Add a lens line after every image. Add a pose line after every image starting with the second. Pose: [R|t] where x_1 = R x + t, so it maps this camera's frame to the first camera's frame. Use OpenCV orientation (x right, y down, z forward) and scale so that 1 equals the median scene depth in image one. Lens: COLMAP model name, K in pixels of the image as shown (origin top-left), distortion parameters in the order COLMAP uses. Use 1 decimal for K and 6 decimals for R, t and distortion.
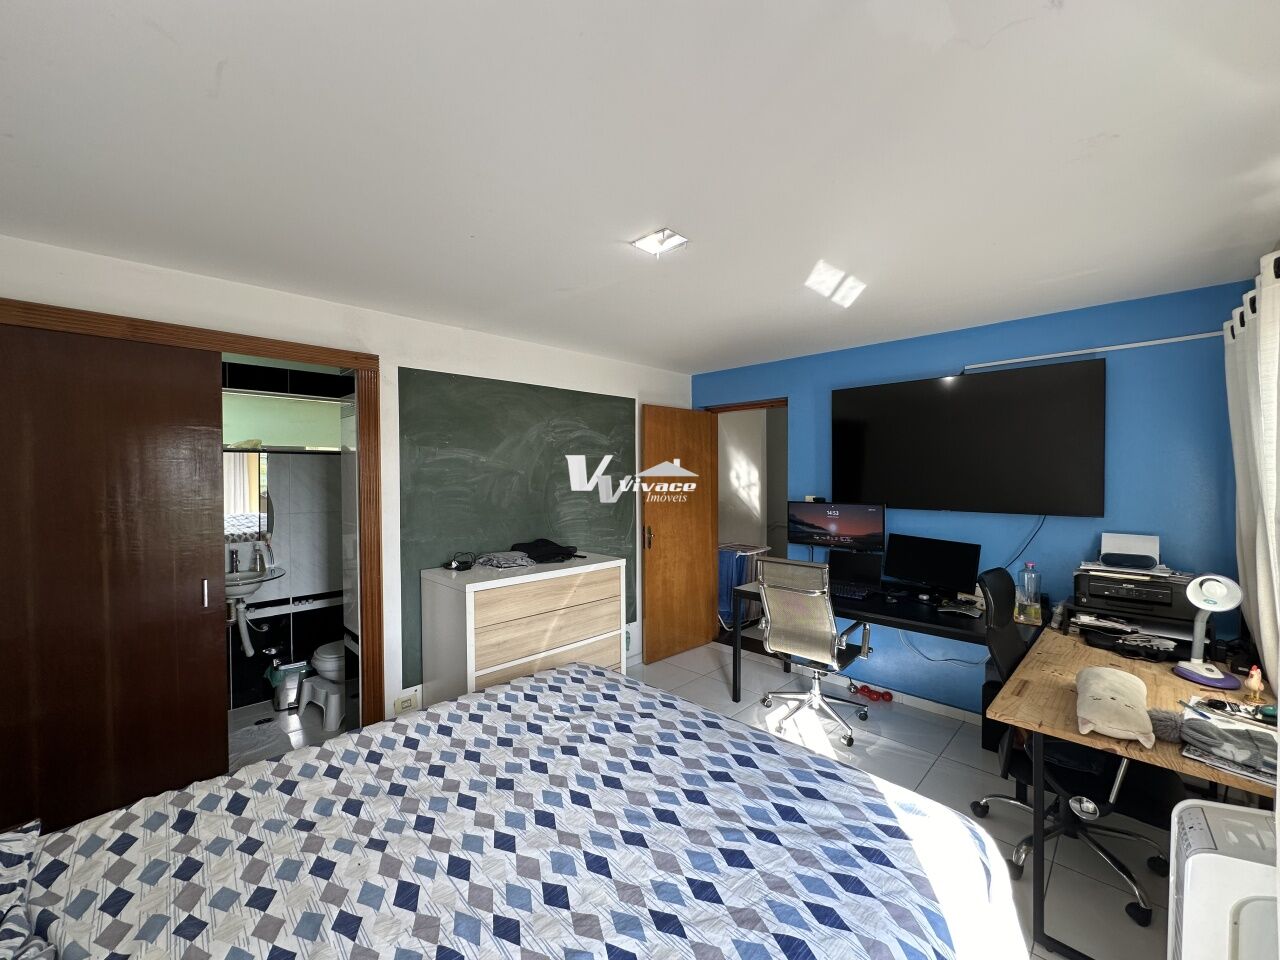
lens RADIAL K [[513.6, 0, 640.0], [0, 513.6, 480.0], [0, 0, 1]] dist [-0.002700, 0.000437]
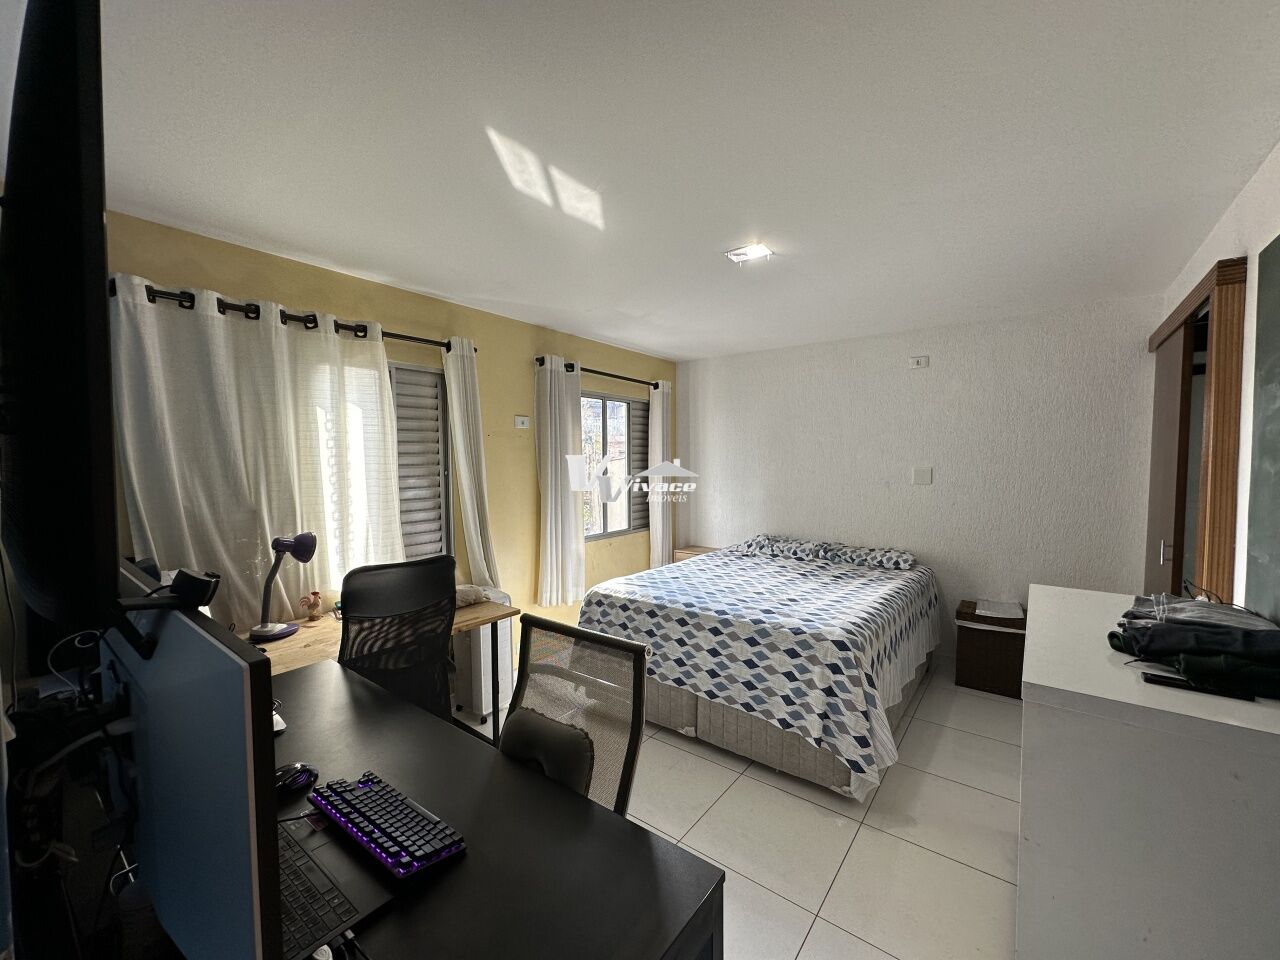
lens RADIAL K [[513.6, 0, 640.0], [0, 513.6, 480.0], [0, 0, 1]] dist [-0.002700, 0.000437]
pose [[-0.992042, 0.016571, -0.124813, 0.585292], [0.009865, 0.998484, 0.054160, -0.003033], [0.125521, 0.052498, -0.990701, 2.862286]]
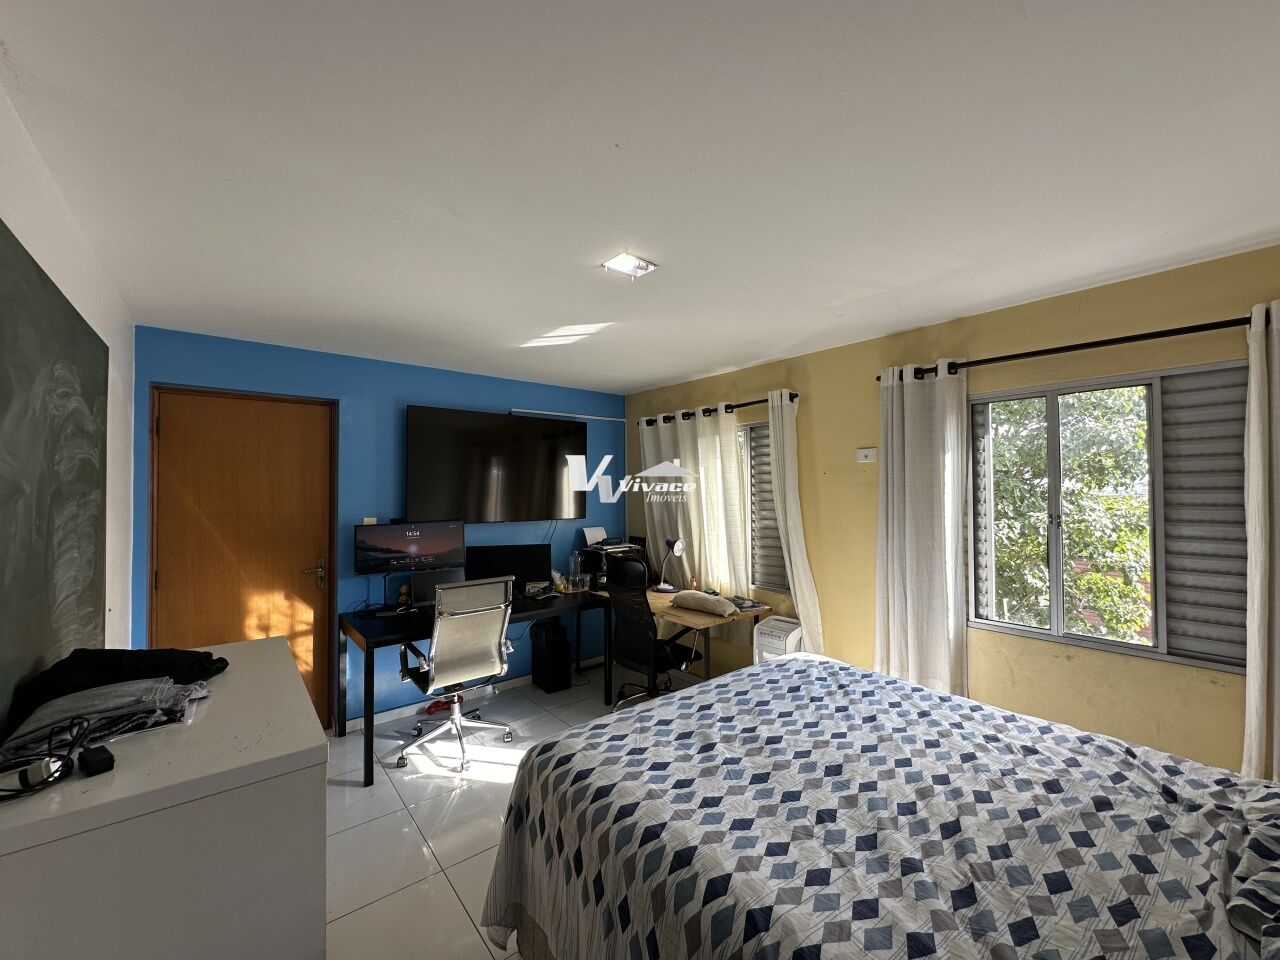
lens RADIAL K [[513.6, 0, 640.0], [0, 513.6, 480.0], [0, 0, 1]] dist [-0.002700, 0.000437]
pose [[0.100109, 0.024659, 0.994671, -1.276147], [0.015778, 0.999528, -0.026367, -0.007789], [-0.994851, 0.018333, 0.099673, 1.163967]]
